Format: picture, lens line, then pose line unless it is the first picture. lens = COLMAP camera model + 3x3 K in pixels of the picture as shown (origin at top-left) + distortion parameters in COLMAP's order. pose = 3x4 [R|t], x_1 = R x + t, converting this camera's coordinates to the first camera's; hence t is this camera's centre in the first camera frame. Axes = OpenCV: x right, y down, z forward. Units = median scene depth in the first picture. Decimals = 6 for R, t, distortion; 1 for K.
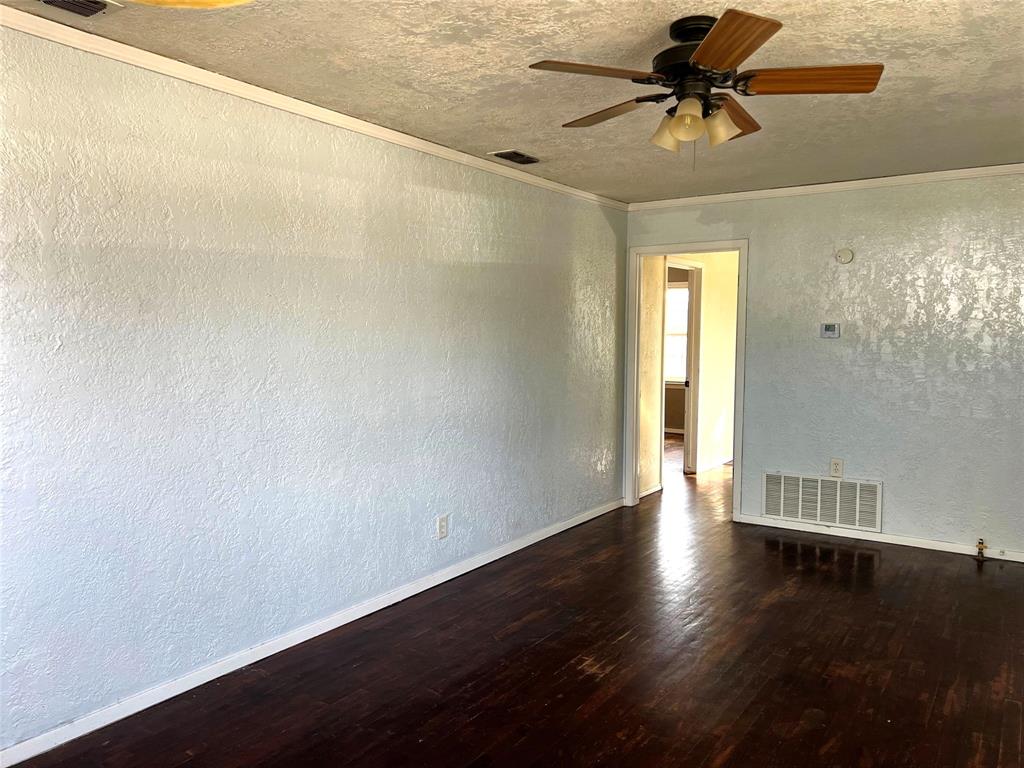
lens RADIAL K [[756.9, 0, 512.0], [0, 756.9, 384.0], [0, 0, 1]] dist [0.036129, -0.001000]
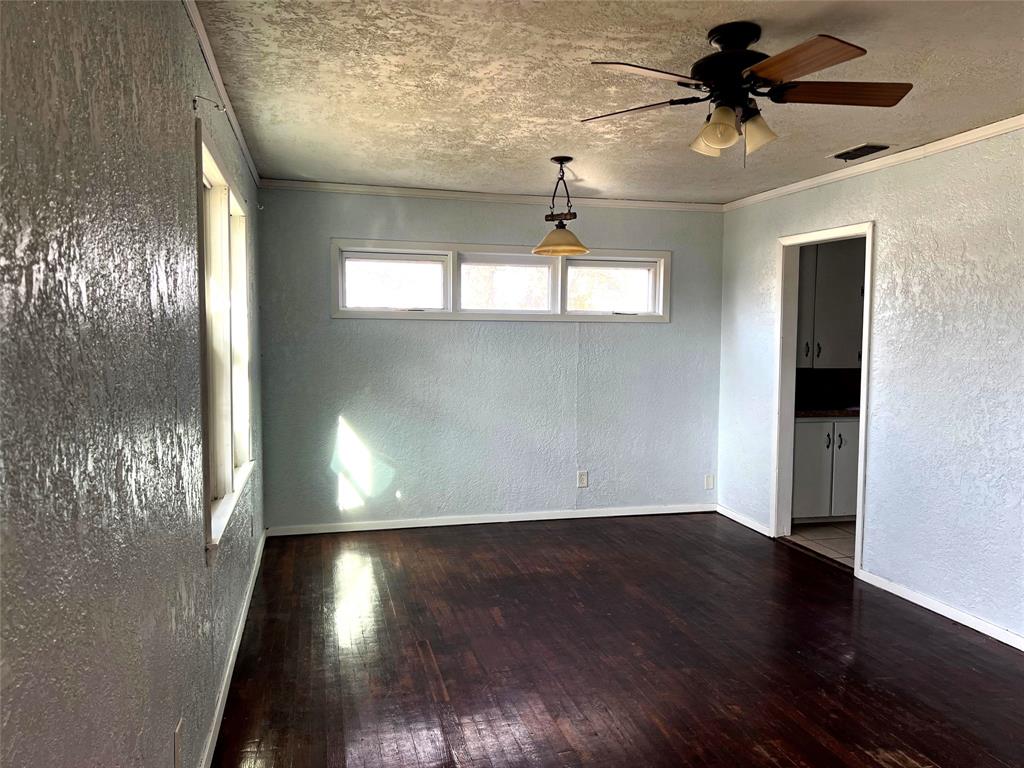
lens RADIAL K [[756.9, 0, 512.0], [0, 756.9, 384.0], [0, 0, 1]] dist [0.036129, -0.001000]
pose [[-0.665876, 0.025329, -0.745633, 1.005333], [-0.065072, 0.993643, 0.091866, -0.056615], [0.743220, 0.109691, -0.659994, 1.265812]]
